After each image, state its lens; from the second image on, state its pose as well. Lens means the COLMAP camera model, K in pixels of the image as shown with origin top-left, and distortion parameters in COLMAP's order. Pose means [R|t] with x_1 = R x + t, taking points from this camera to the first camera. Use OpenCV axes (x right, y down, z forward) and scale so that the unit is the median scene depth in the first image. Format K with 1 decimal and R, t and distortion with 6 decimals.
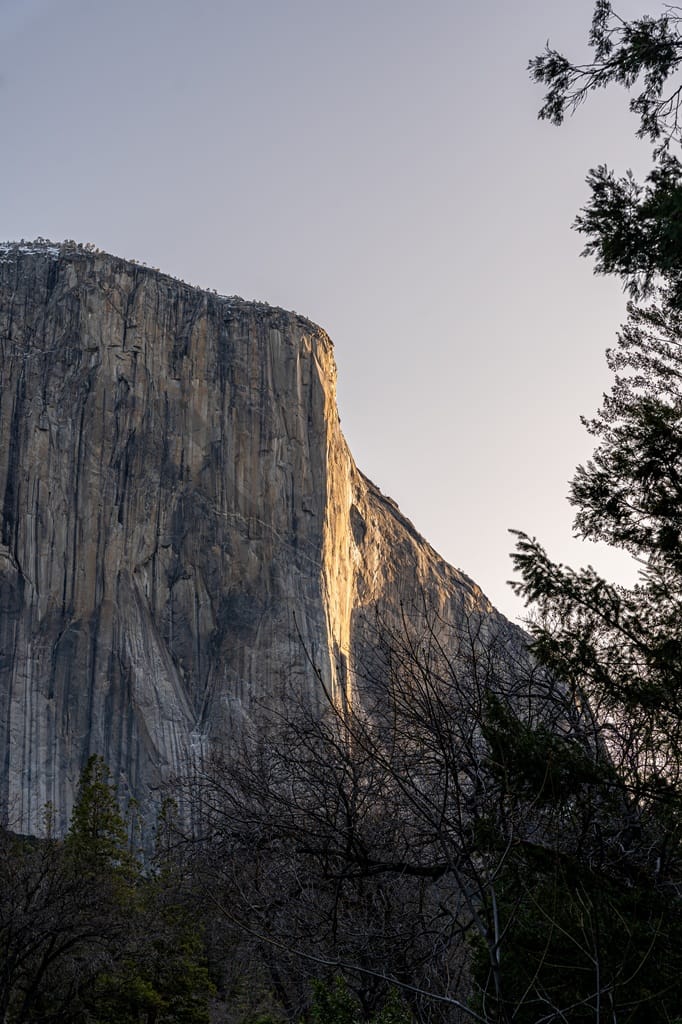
lens RADIAL K [[1336.2, 0, 340.6], [0, 1336.2, 556.5], [0, 0, 1]] dist [0.022926, 0.007393]
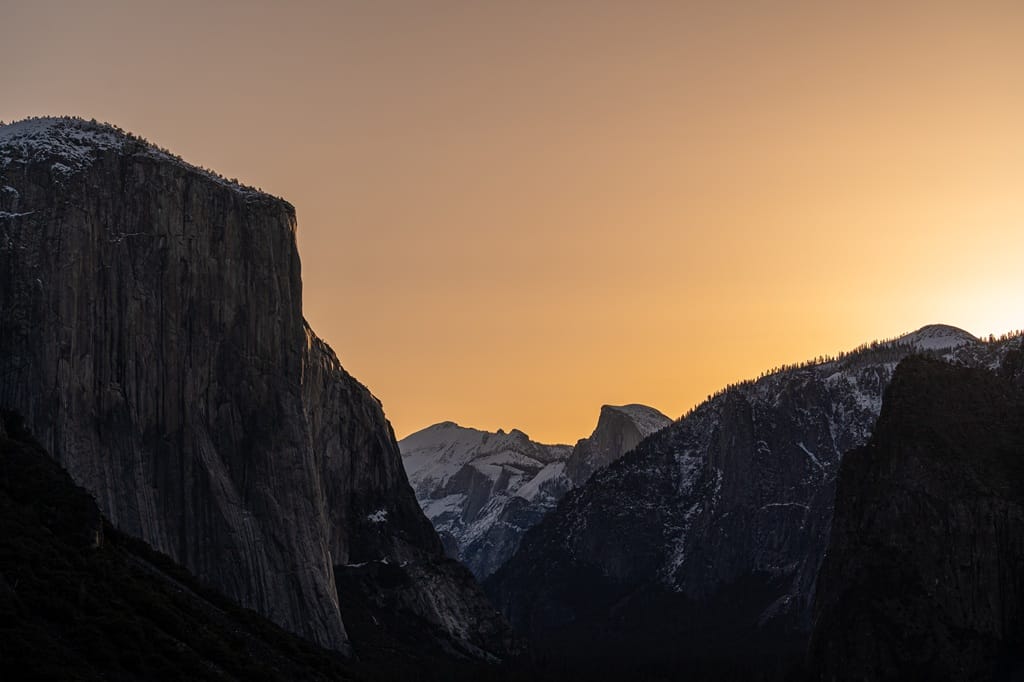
lens RADIAL K [[2080.2, 0, 512.0], [0, 2080.2, 341.0], [0, 0, 1]] dist [0.028327, 0.048533]
pose [[0.908209, 0.034804, 0.417067, -0.787782], [-0.119111, 0.976820, 0.177863, -0.497011], [-0.401209, -0.211214, 0.891302, -1.179634]]
